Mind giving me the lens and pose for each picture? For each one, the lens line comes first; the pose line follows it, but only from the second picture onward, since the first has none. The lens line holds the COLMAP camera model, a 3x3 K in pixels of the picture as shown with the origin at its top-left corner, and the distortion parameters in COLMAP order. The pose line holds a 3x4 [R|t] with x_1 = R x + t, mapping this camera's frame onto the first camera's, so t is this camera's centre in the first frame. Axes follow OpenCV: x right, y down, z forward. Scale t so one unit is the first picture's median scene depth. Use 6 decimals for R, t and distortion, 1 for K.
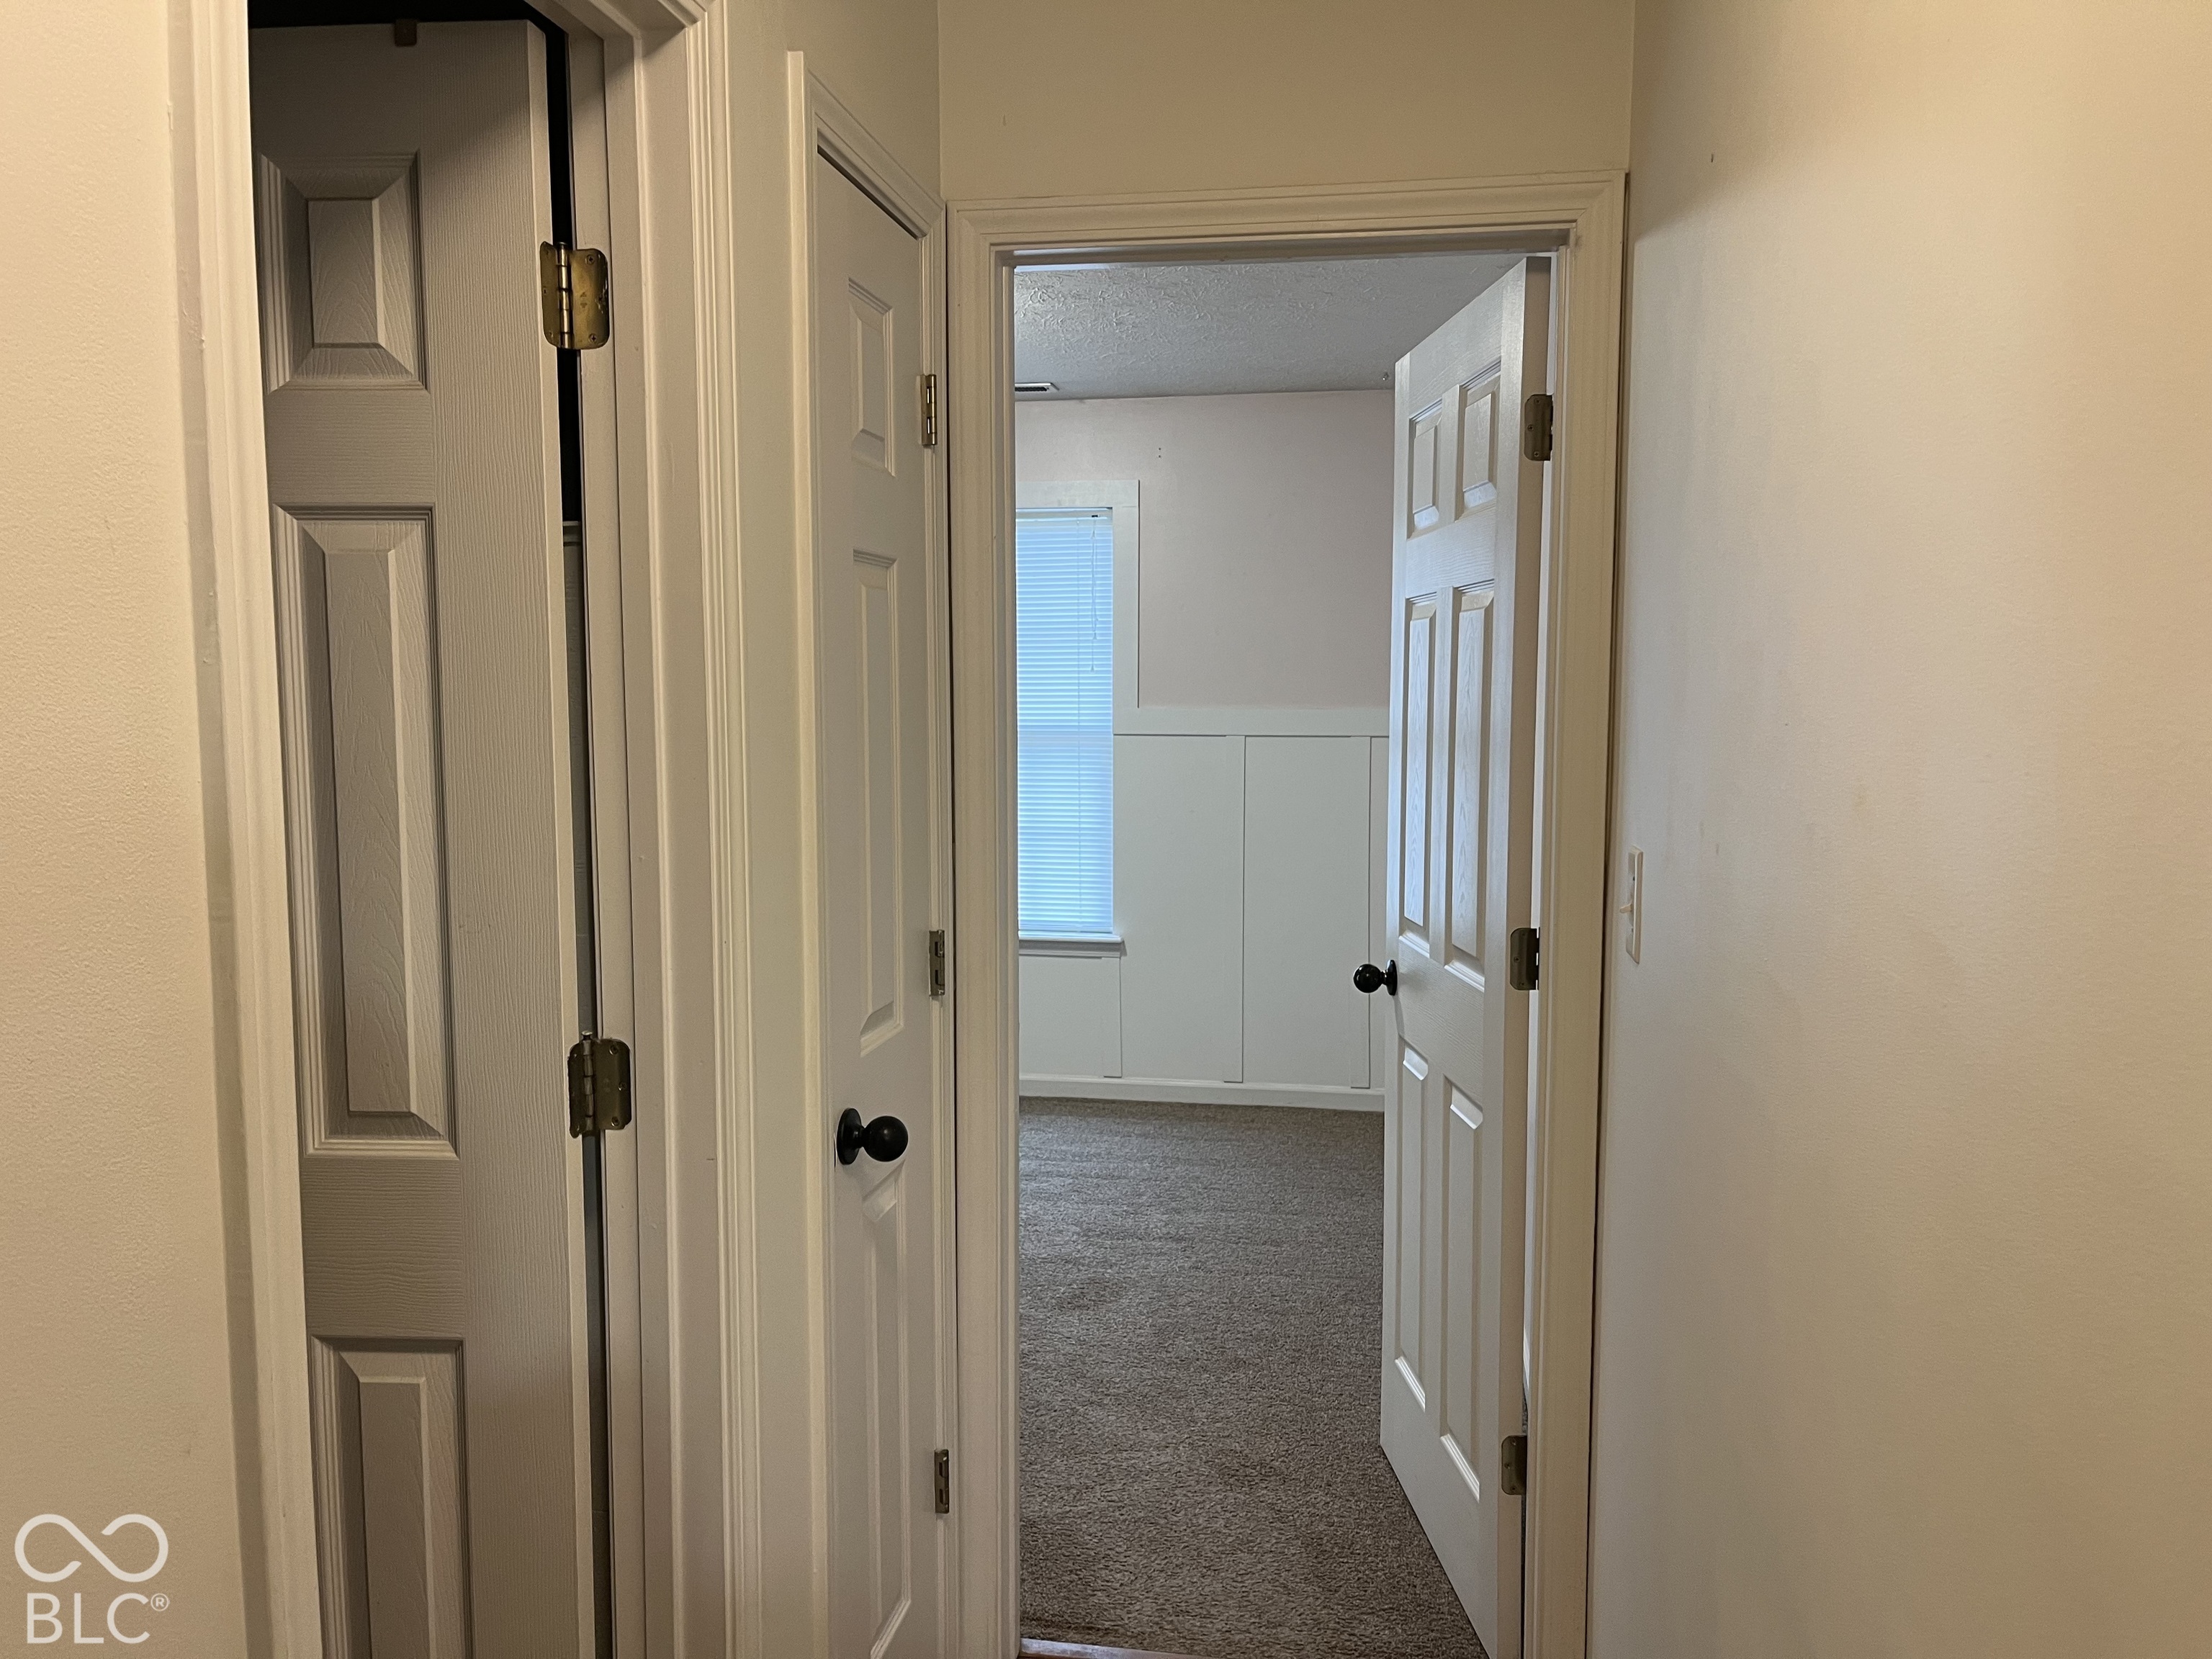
lens RADIAL K [[1674.1, 0, 1106.0], [0, 1674.1, 829.5], [0, 0, 1]] dist [0.025750, -0.002152]
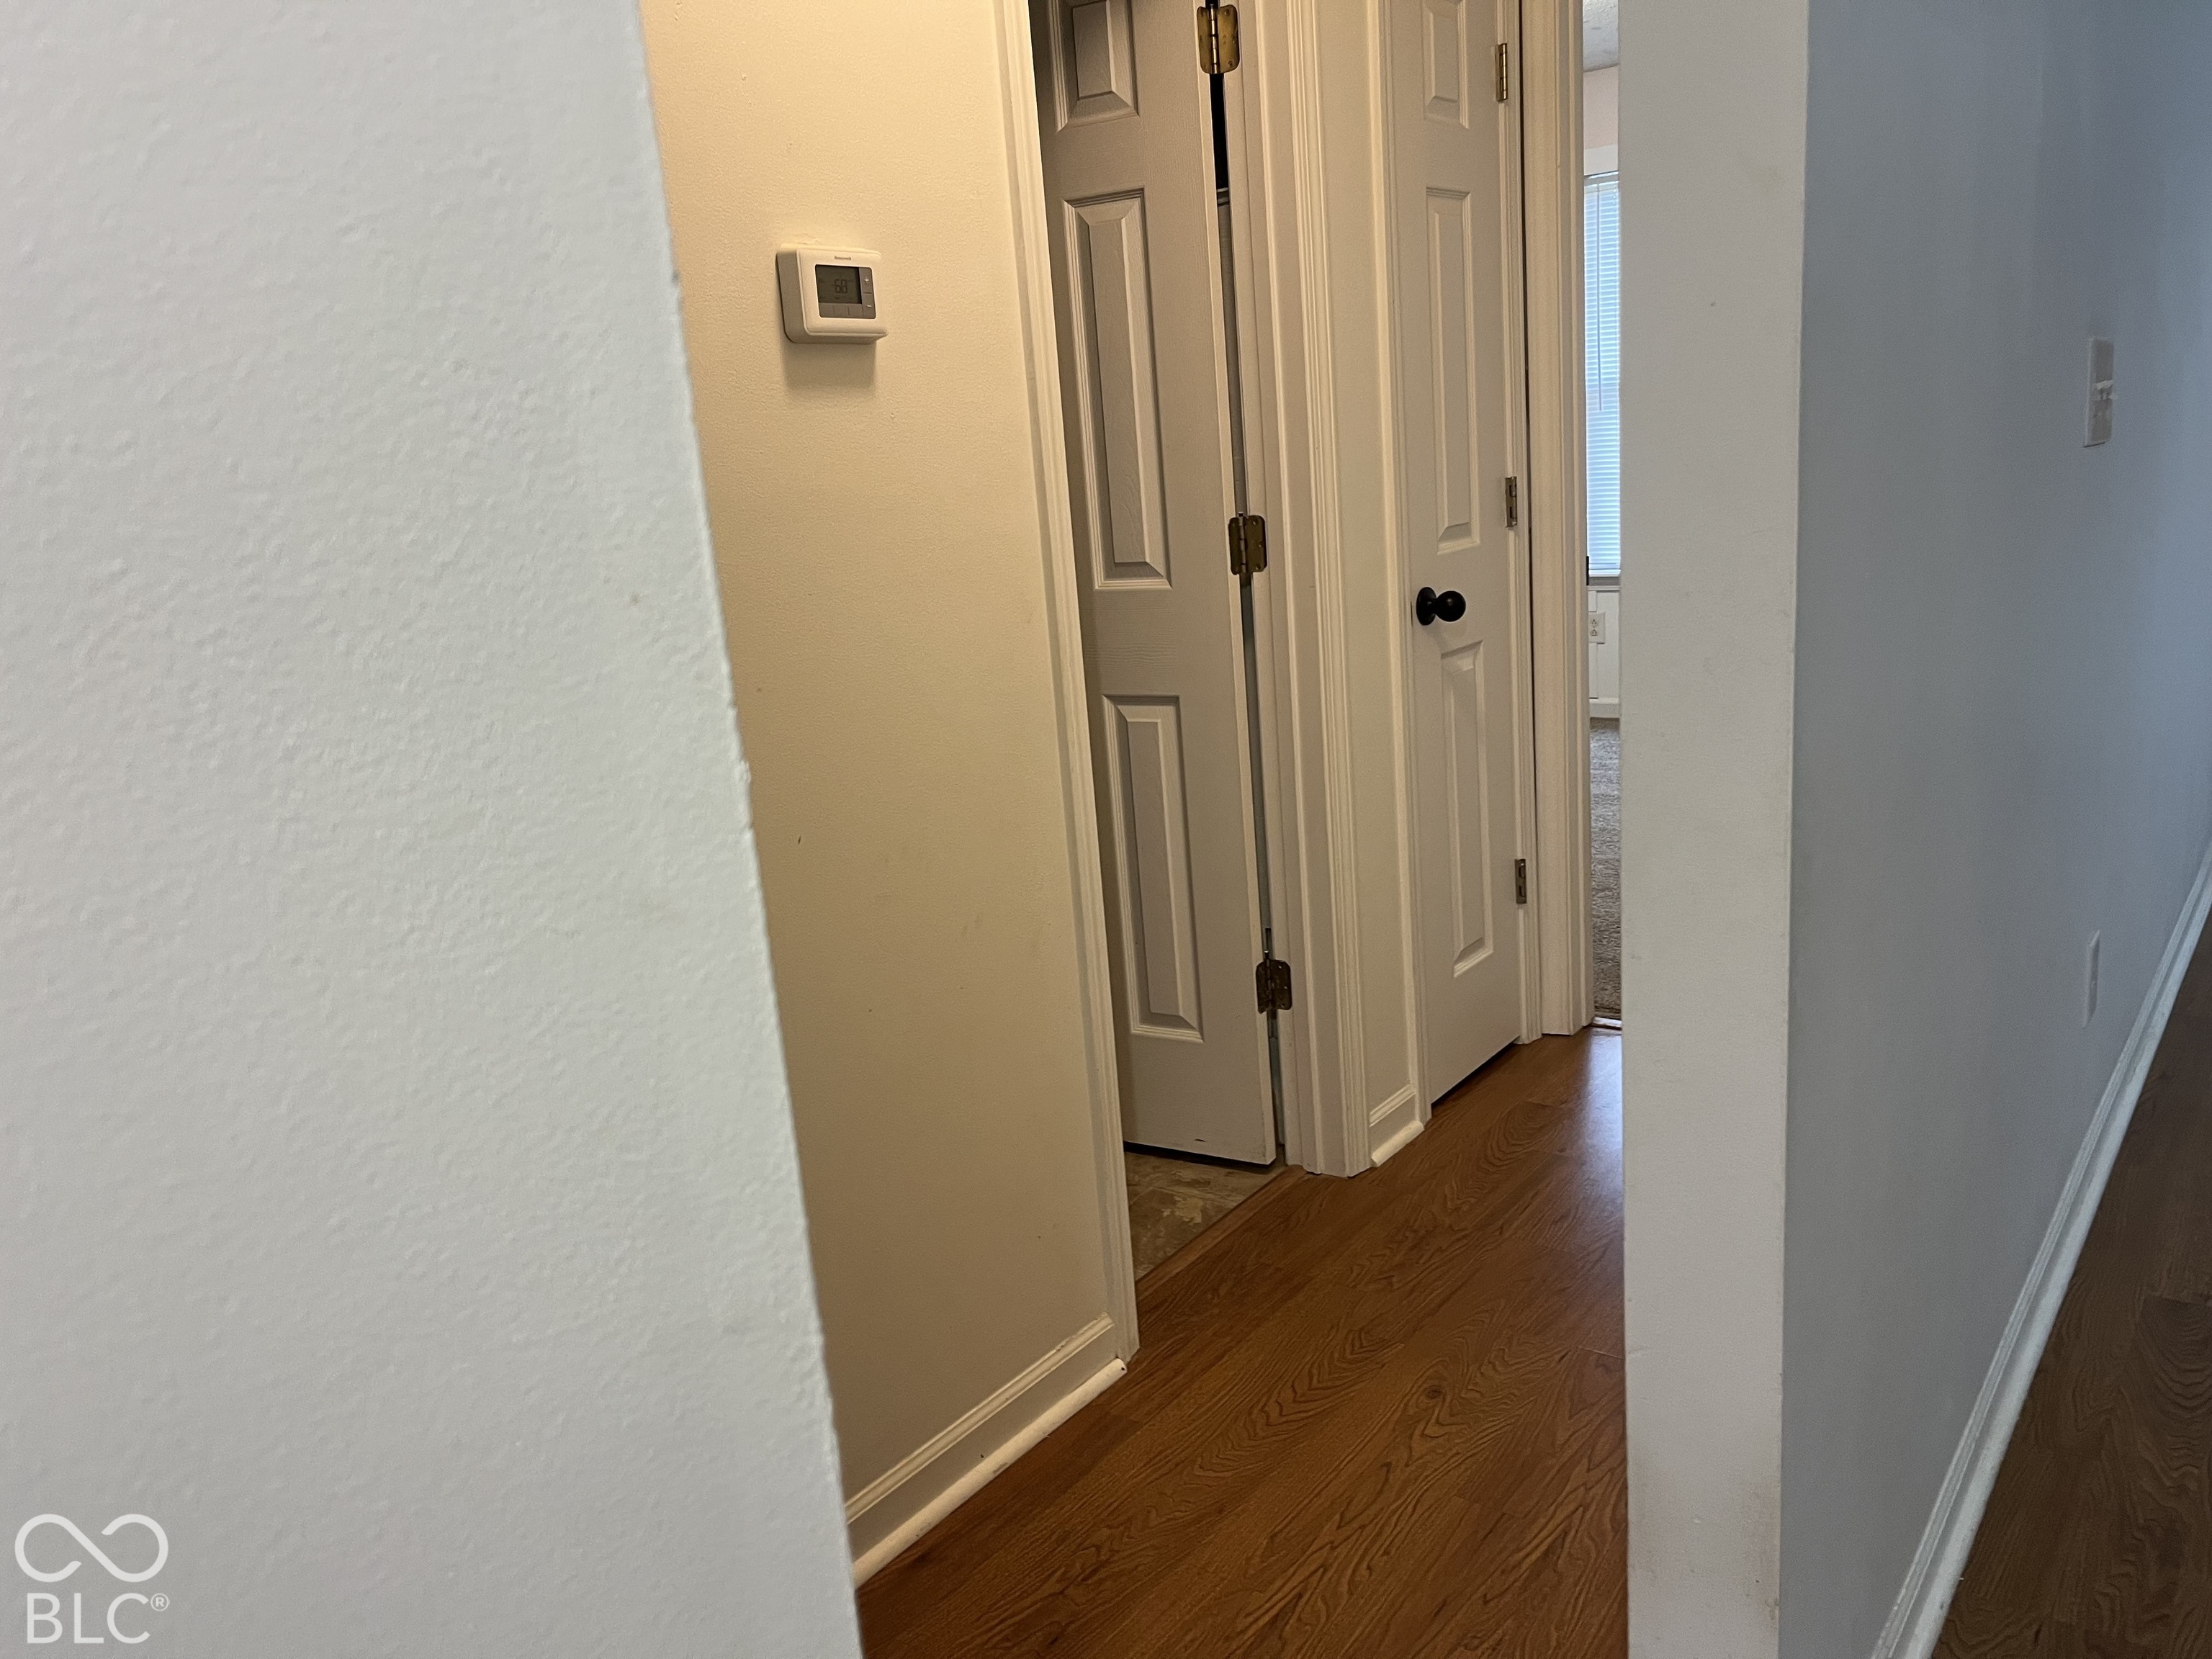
lens RADIAL K [[1688.3, 0, 1096.3], [0, 1688.3, 827.9], [0, 0, 1]] dist [0.103138, -0.140519]
pose [[0.886751, 0.034159, -0.460984, 0.350432], [0.036433, 0.988999, 0.143367, 0.185403], [0.460810, -0.143926, 0.875751, -0.583689]]
